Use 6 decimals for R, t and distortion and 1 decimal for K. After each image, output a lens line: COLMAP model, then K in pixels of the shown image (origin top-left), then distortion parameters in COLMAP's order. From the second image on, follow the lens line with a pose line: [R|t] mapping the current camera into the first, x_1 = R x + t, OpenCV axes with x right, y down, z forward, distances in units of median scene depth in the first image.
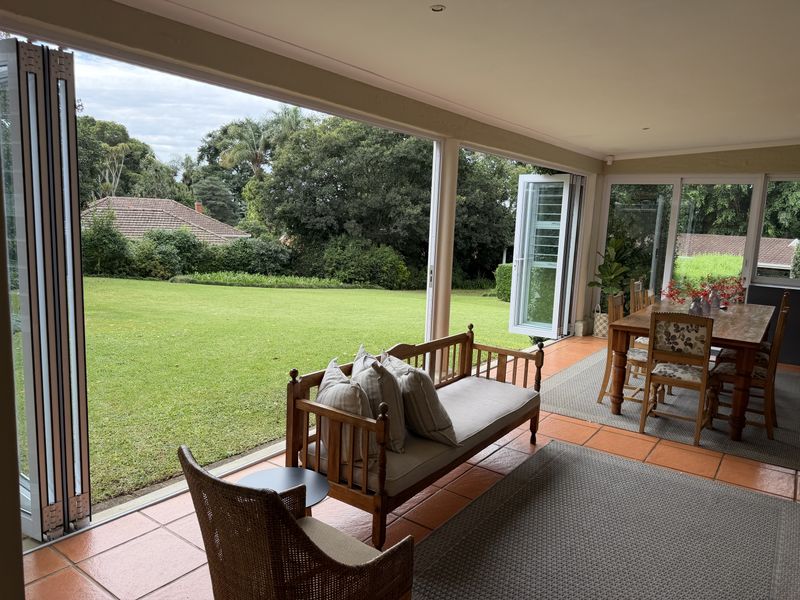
lens RADIAL K [[575.5, 0, 391.1], [0, 575.5, 298.7], [0, 0, 1]] dist [0.138199, -0.189463]
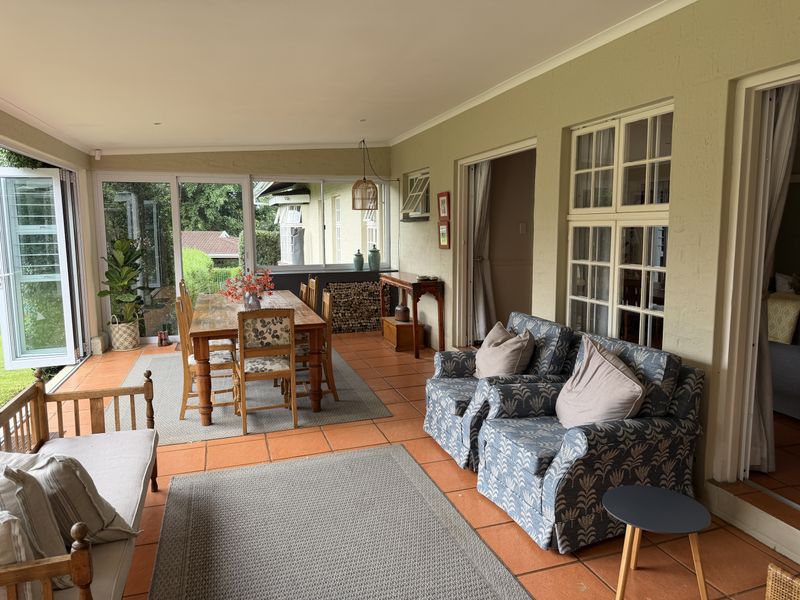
lens RADIAL K [[575.5, 0, 391.1], [0, 575.5, 298.7], [0, 0, 1]] dist [0.138199, -0.189463]
pose [[0.602199, -0.150638, 0.784006, -0.159435], [0.148427, 0.986041, 0.075450, -0.034034], [-0.784427, 0.070932, 0.616151, 0.185415]]
